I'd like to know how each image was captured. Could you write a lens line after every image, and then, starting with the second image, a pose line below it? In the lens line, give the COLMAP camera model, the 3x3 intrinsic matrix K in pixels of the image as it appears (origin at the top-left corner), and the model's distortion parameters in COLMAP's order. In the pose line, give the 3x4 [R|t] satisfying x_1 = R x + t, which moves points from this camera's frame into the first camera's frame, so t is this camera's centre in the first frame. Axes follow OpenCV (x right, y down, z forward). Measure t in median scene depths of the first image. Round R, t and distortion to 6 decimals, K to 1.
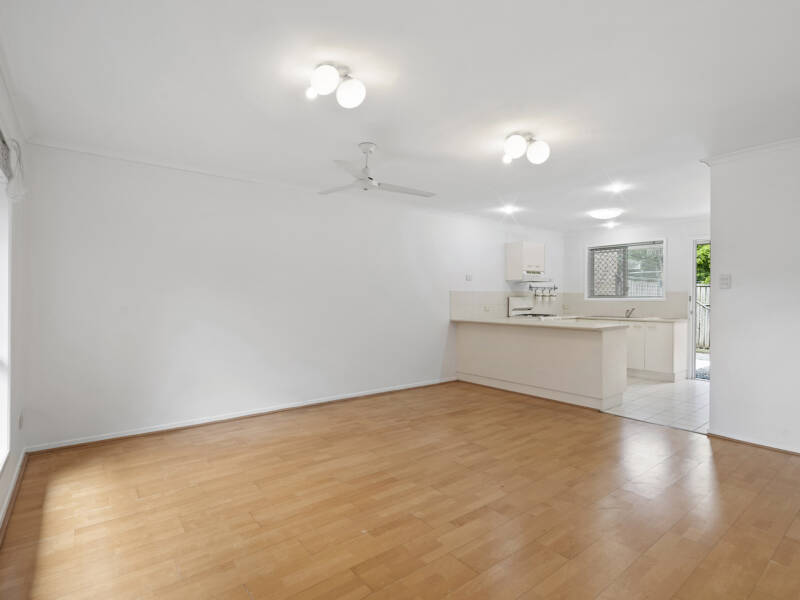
lens RADIAL K [[412.9, 0, 399.1], [0, 412.9, 300.0], [0, 0, 1]] dist [-0.002726, 0.000009]
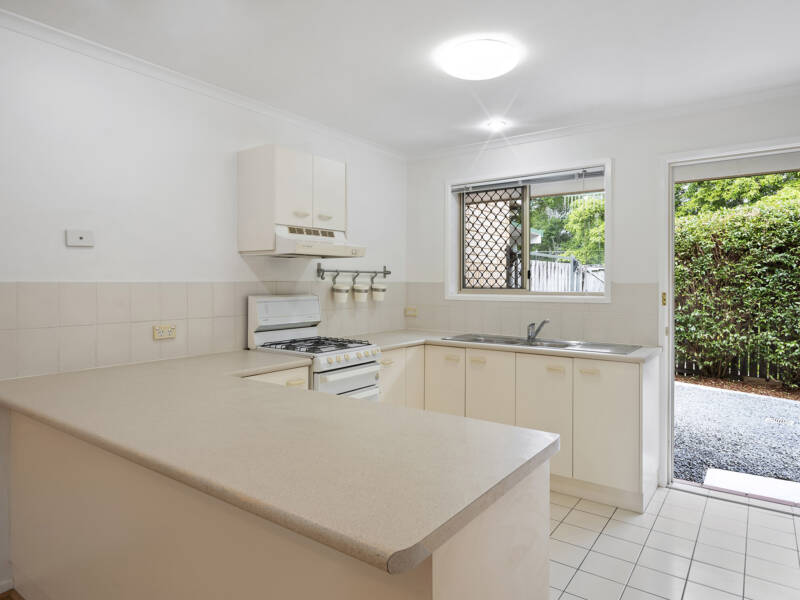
lens RADIAL K [[507.4, 0, 398.9], [0, 507.4, 279.1], [0, 0, 1]] dist [0.008324, 0.000595]
pose [[0.962472, 0.003898, 0.271352, 0.261991], [-0.001740, 0.999965, -0.008196, -0.018505], [-0.271374, 0.007416, 0.962445, 0.500471]]
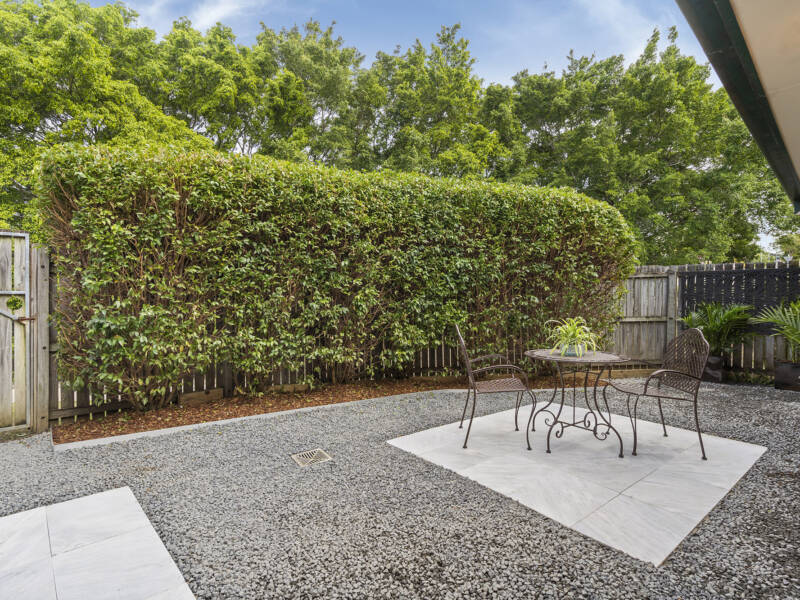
lens RADIAL K [[412.9, 0, 401.2], [0, 412.9, 298.0], [0, 0, 1]] dist [-0.002726, 0.000009]
pose [[-0.060231, -0.030557, 0.997717, 0.603057], [0.008505, 0.999479, 0.031125, 0.010904], [-0.998148, 0.010360, -0.059940, 1.030628]]
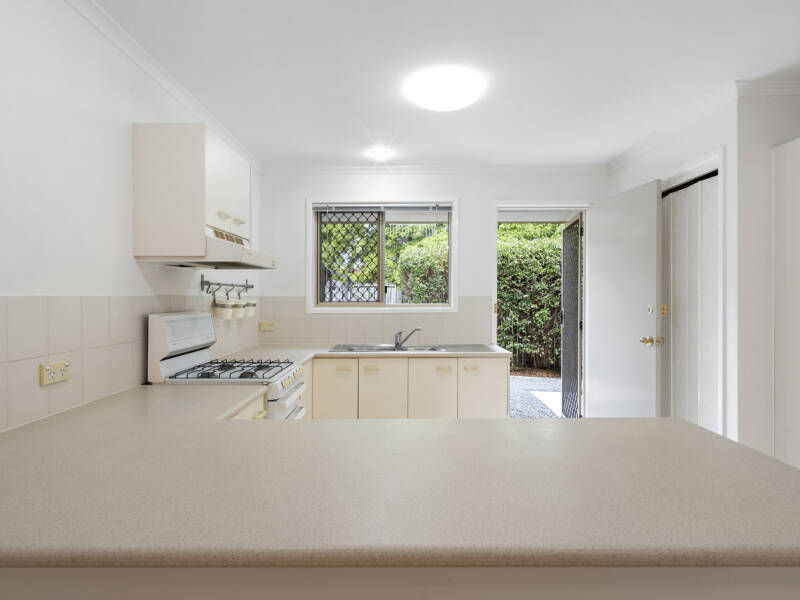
lens RADIAL K [[427.6, 0, 397.9], [0, 427.6, 300.5], [0, 0, 1]] dist [-0.007789, -0.001046]
pose [[0.621658, -0.007471, 0.783253, 0.136759], [0.002890, 0.999970, 0.007245, -0.018299], [-0.783283, -0.002241, 0.621661, 0.652304]]
